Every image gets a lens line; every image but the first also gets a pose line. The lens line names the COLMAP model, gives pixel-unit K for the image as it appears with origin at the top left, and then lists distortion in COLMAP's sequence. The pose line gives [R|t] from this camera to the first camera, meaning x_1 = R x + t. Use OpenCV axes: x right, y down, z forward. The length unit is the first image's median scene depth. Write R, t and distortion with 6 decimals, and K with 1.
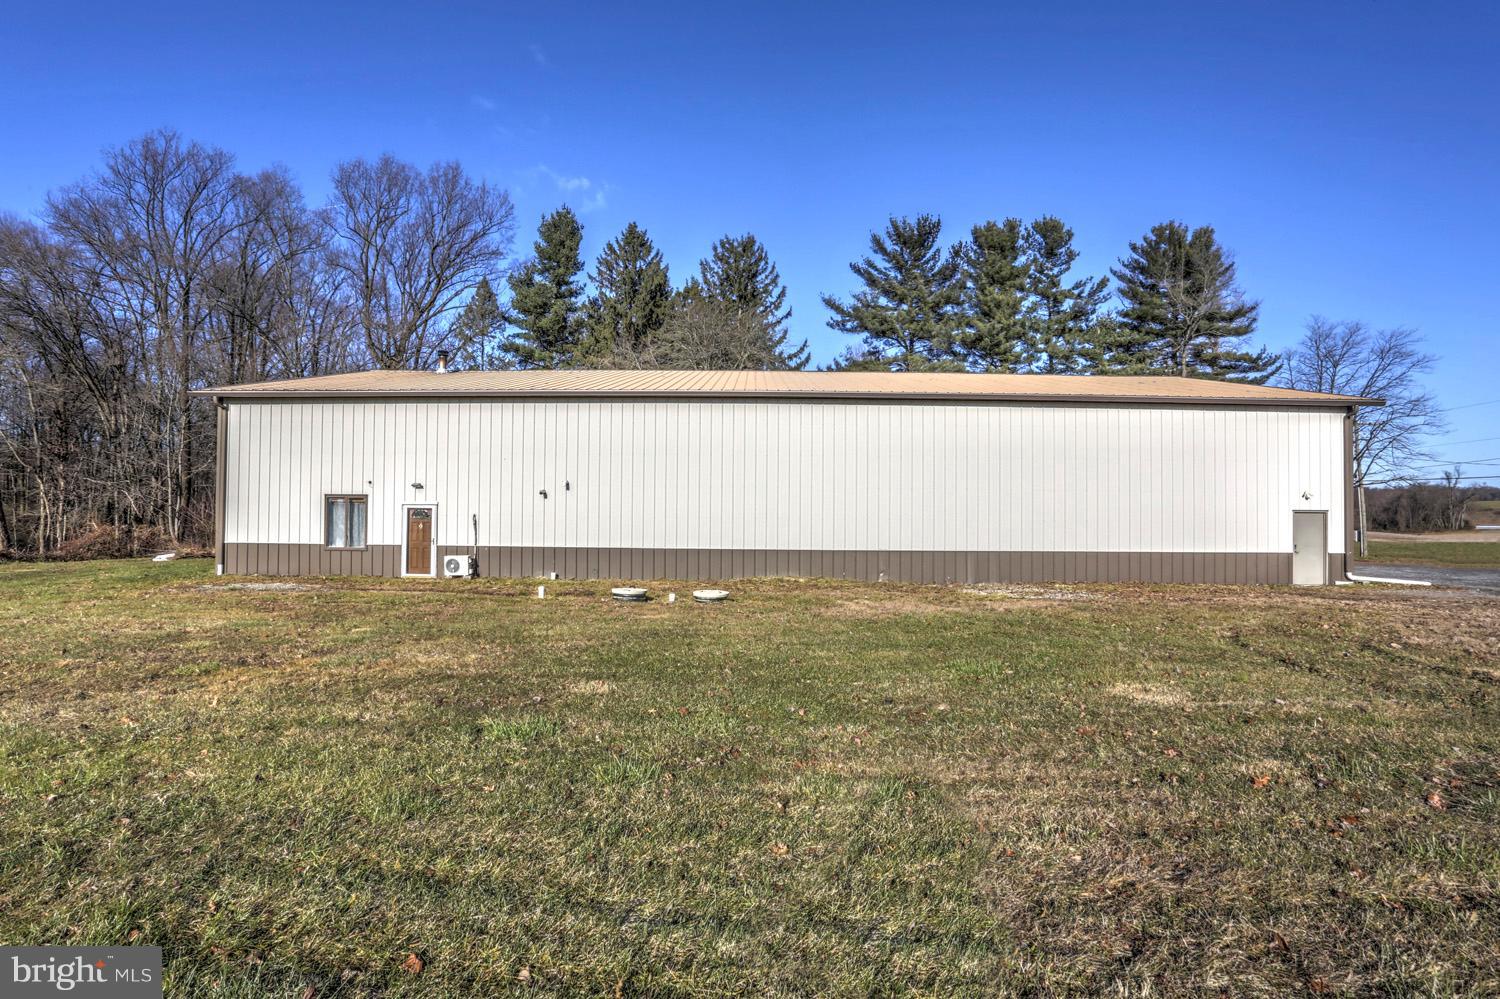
lens RADIAL K [[709.0, 0, 751.4], [0, 709.0, 496.6], [0, 0, 1]] dist [-0.001682, 0.001011]
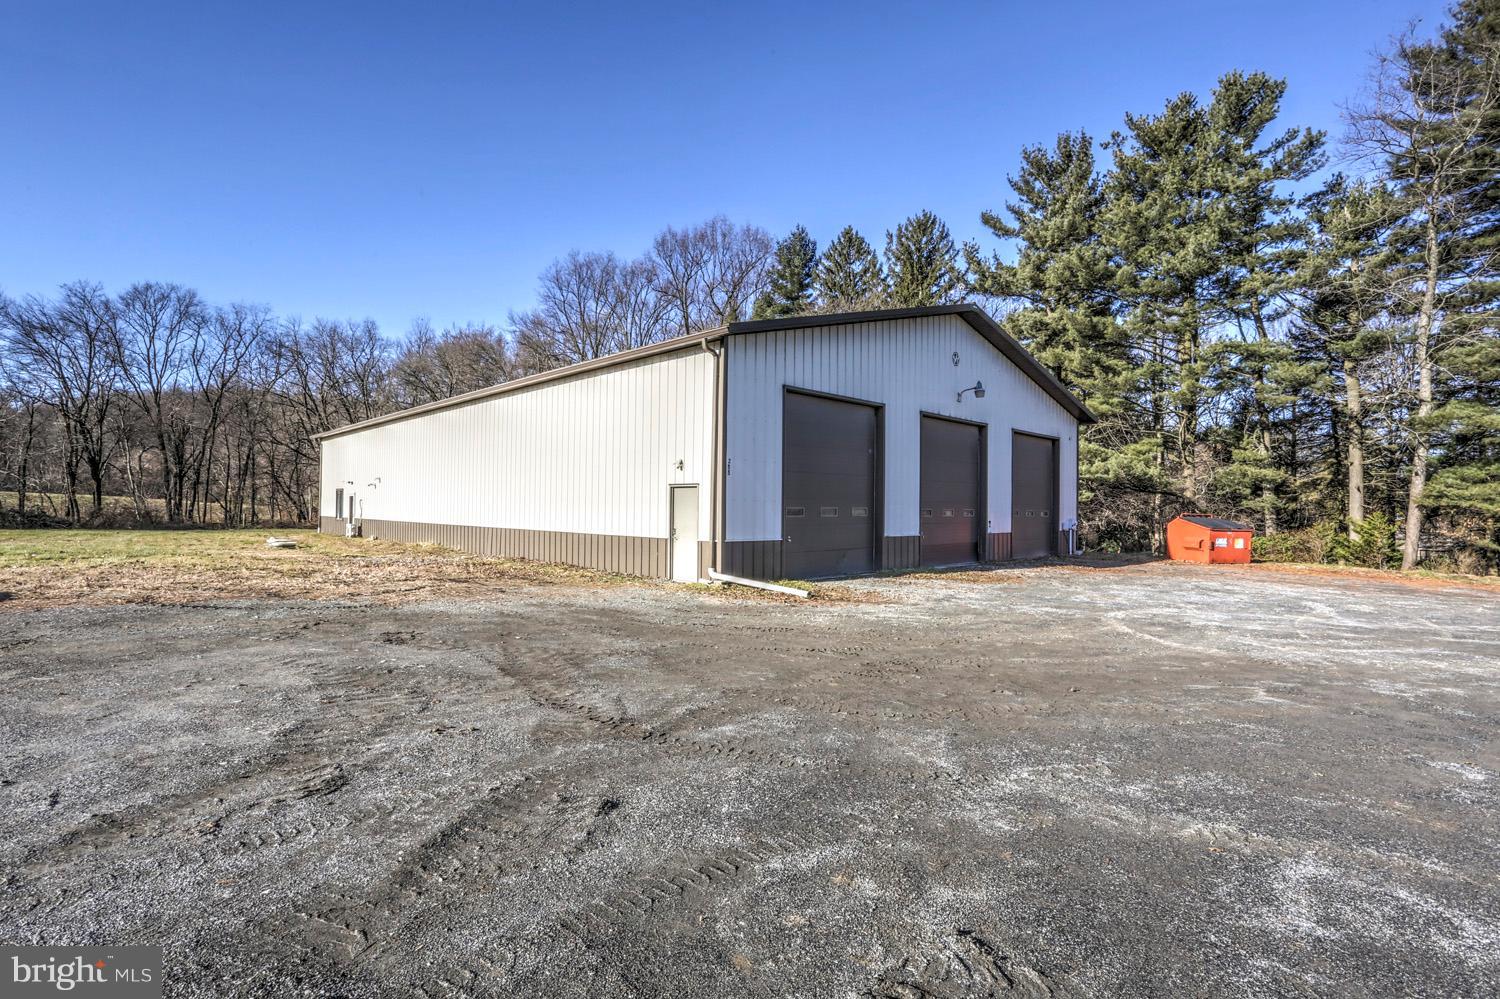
lens RADIAL K [[709.0, 0, 745.5], [0, 709.0, 497.1], [0, 0, 1]] dist [-0.001682, 0.001011]
pose [[0.735514, -0.006738, -0.677476, 1.076424], [0.000304, 0.999954, -0.009616, 0.032803], [0.677509, 0.006867, 0.735482, 0.372967]]
